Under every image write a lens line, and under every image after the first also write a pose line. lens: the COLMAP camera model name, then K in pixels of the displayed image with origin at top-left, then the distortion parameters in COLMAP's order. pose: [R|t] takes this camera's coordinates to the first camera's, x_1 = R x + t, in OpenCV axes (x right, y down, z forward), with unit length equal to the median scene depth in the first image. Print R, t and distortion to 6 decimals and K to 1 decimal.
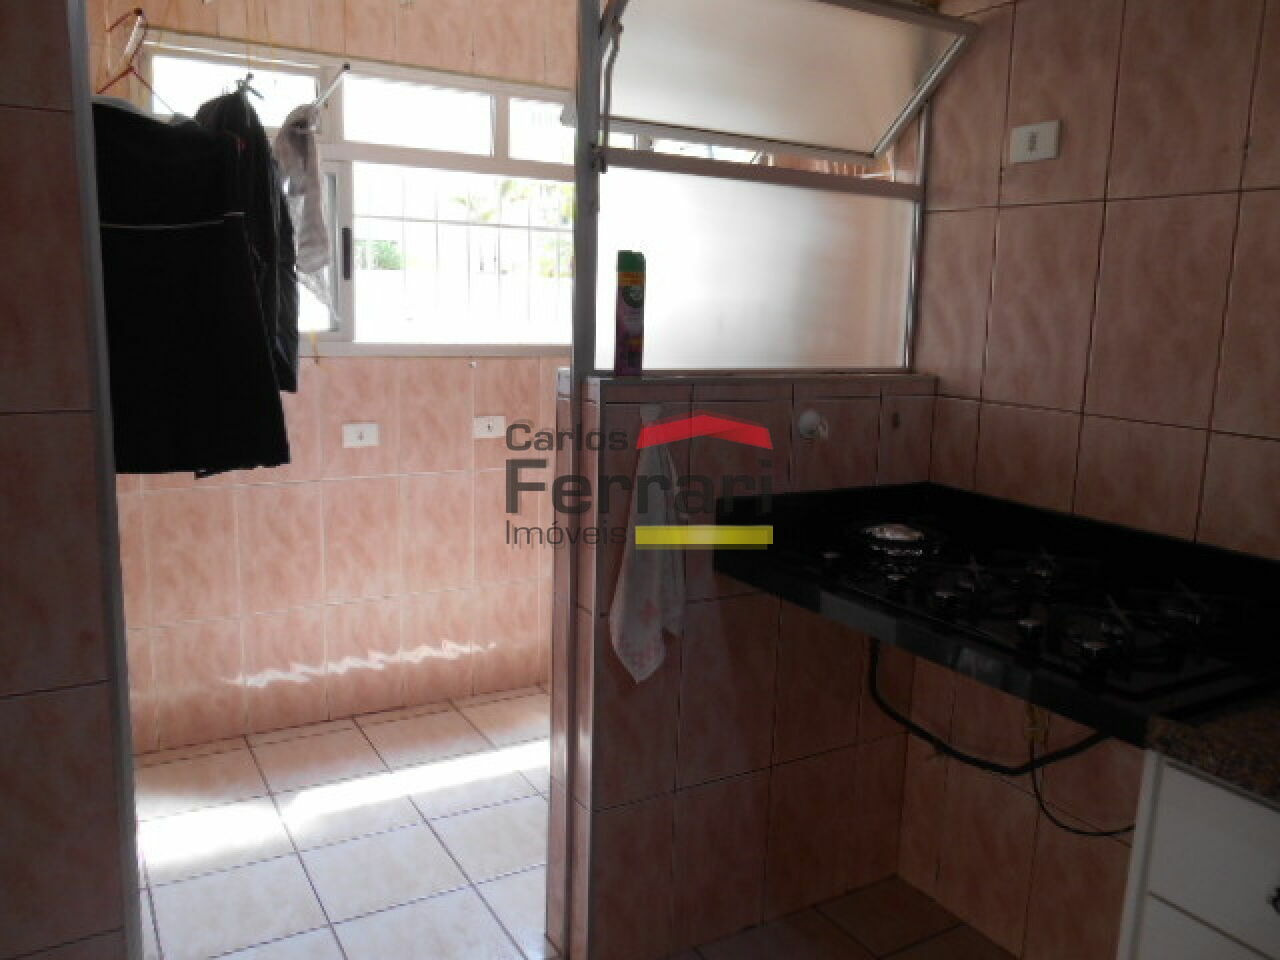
lens RADIAL K [[1041.5, 0, 640.0], [0, 1041.5, 480.0], [0, 0, 1]] dist [0.002045, 0.004546]
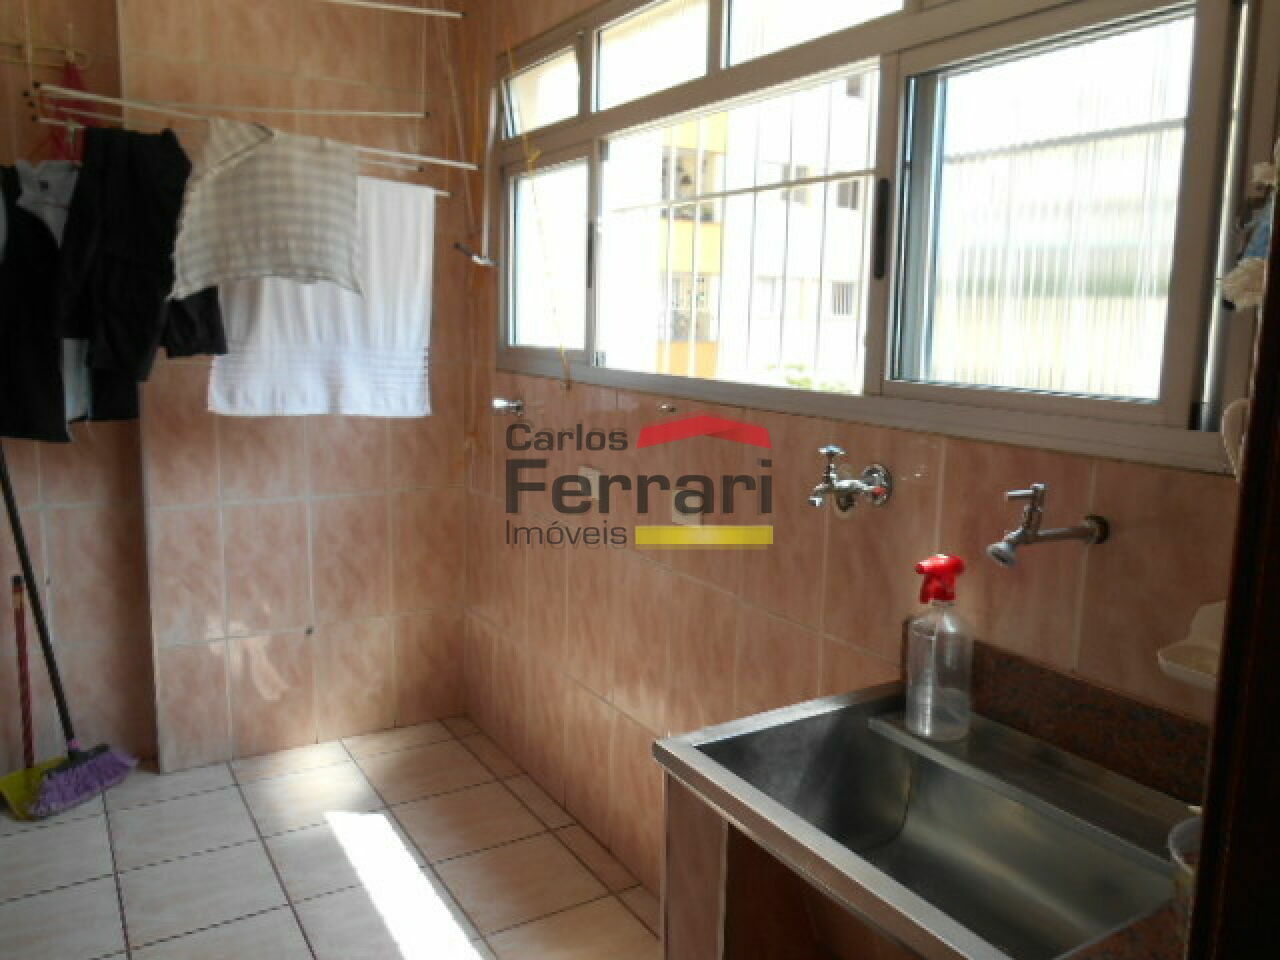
lens RADIAL K [[1041.5, 0, 640.0], [0, 1041.5, 480.0], [0, 0, 1]] dist [0.002045, 0.004546]
pose [[0.002642, 0.140586, -0.990065, 0.496284], [-0.185811, 0.972896, 0.137652, -0.155991], [0.982582, 0.183601, 0.028693, 0.977630]]
